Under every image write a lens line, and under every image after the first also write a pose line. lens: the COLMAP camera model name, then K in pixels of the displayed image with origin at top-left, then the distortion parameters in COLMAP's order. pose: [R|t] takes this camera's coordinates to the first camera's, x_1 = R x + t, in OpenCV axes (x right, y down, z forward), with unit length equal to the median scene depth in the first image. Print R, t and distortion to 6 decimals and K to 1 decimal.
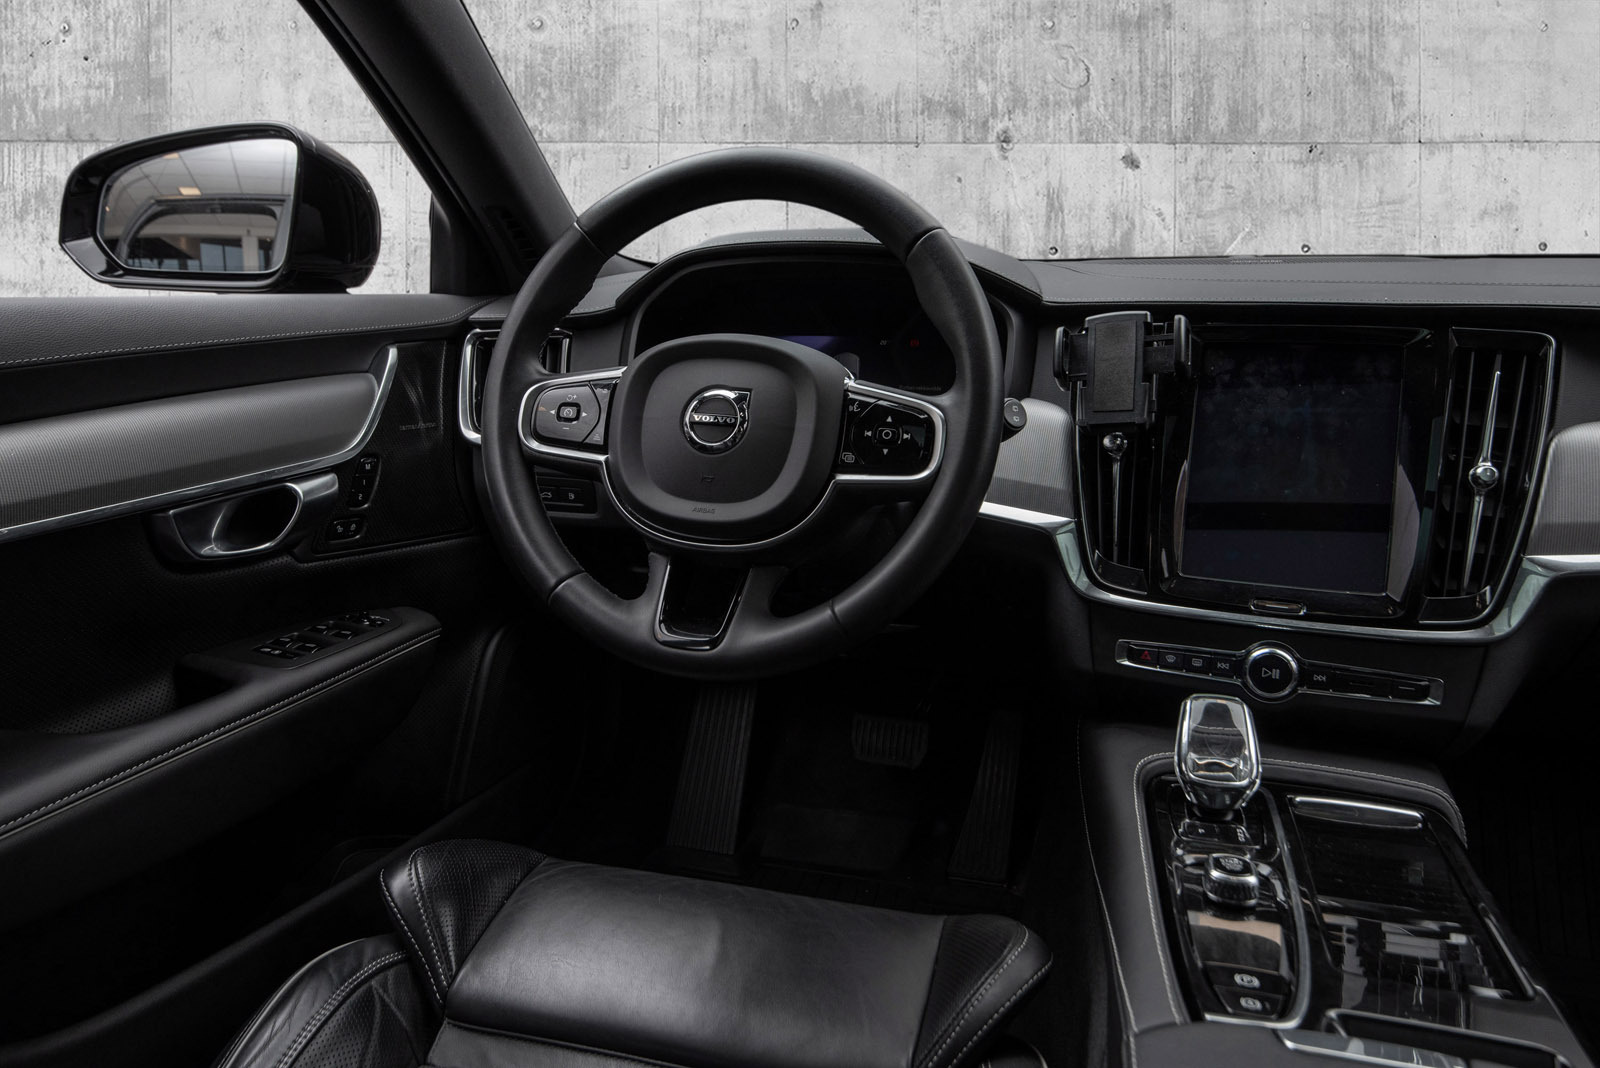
lens RADIAL K [[1101.8, 0, 800.0], [0, 1101.8, 534.0], [0, 0, 1]] dist [0.021762, -0.001777]
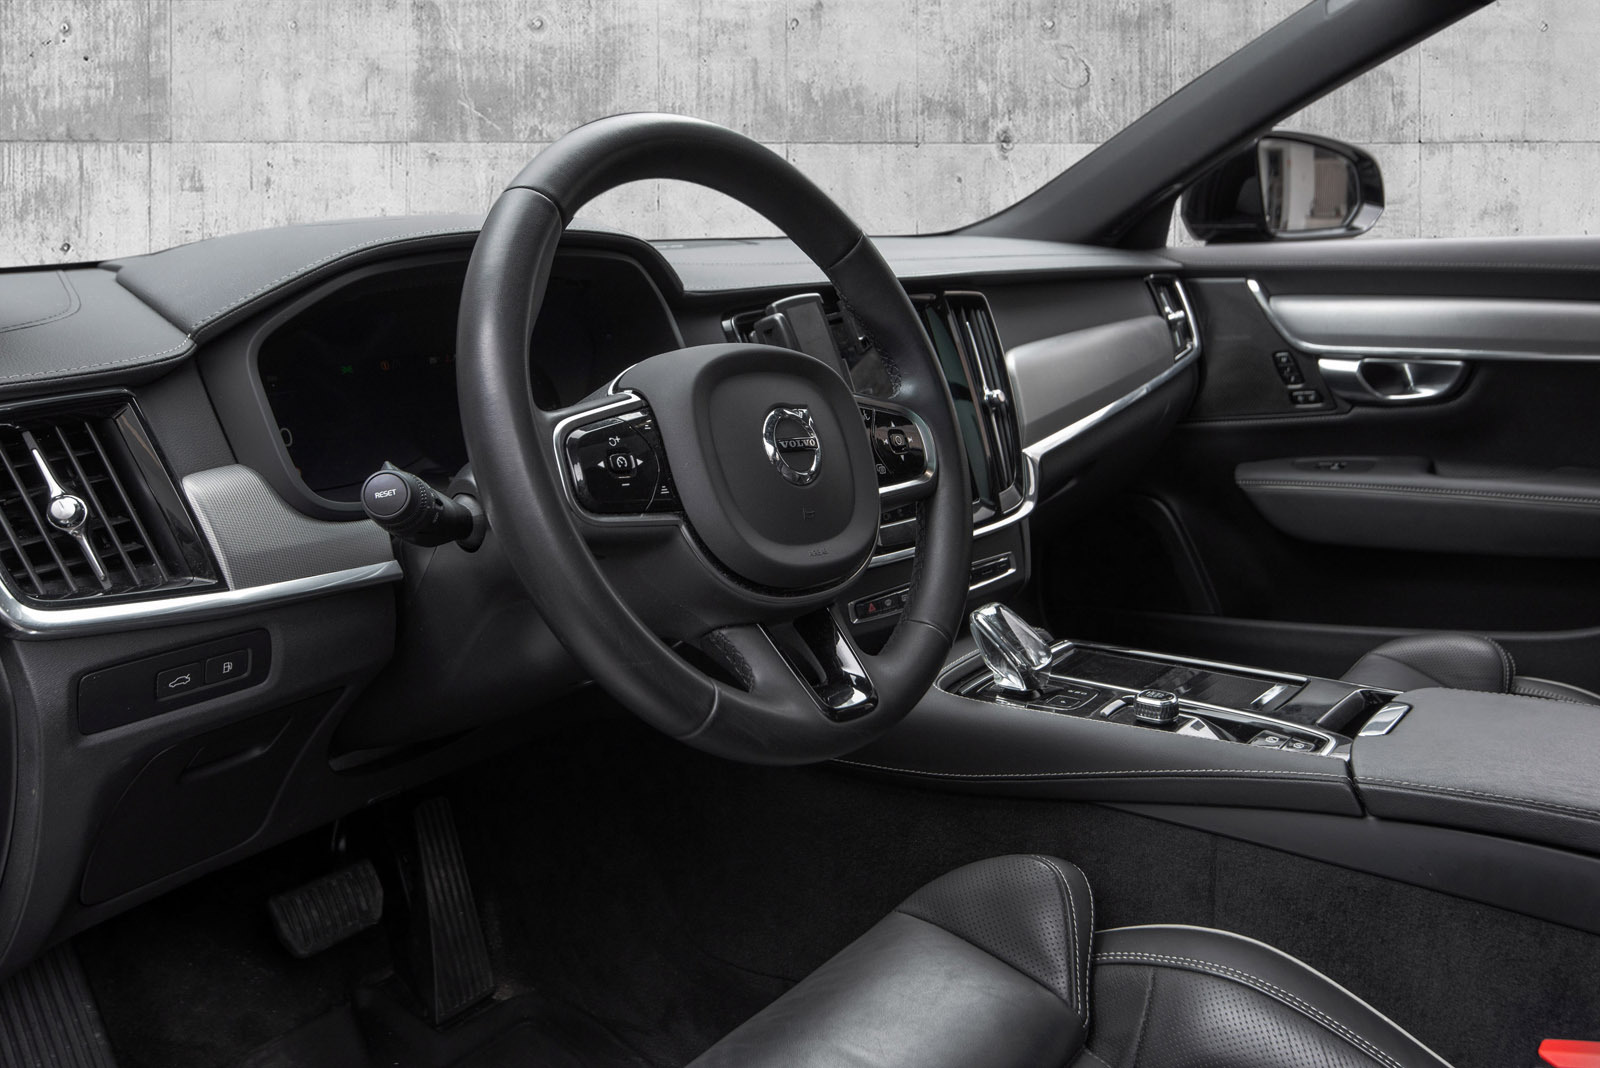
lens RADIAL K [[1250.2, 0, 789.4], [0, 1250.2, 536.1], [0, 0, 1]] dist [0.010511, 0.000863]
pose [[0.414631, -0.229351, 0.880613, -0.859934], [0.240899, 0.960857, 0.136824, -0.158434], [-0.877524, 0.155407, 0.453652, 0.548358]]
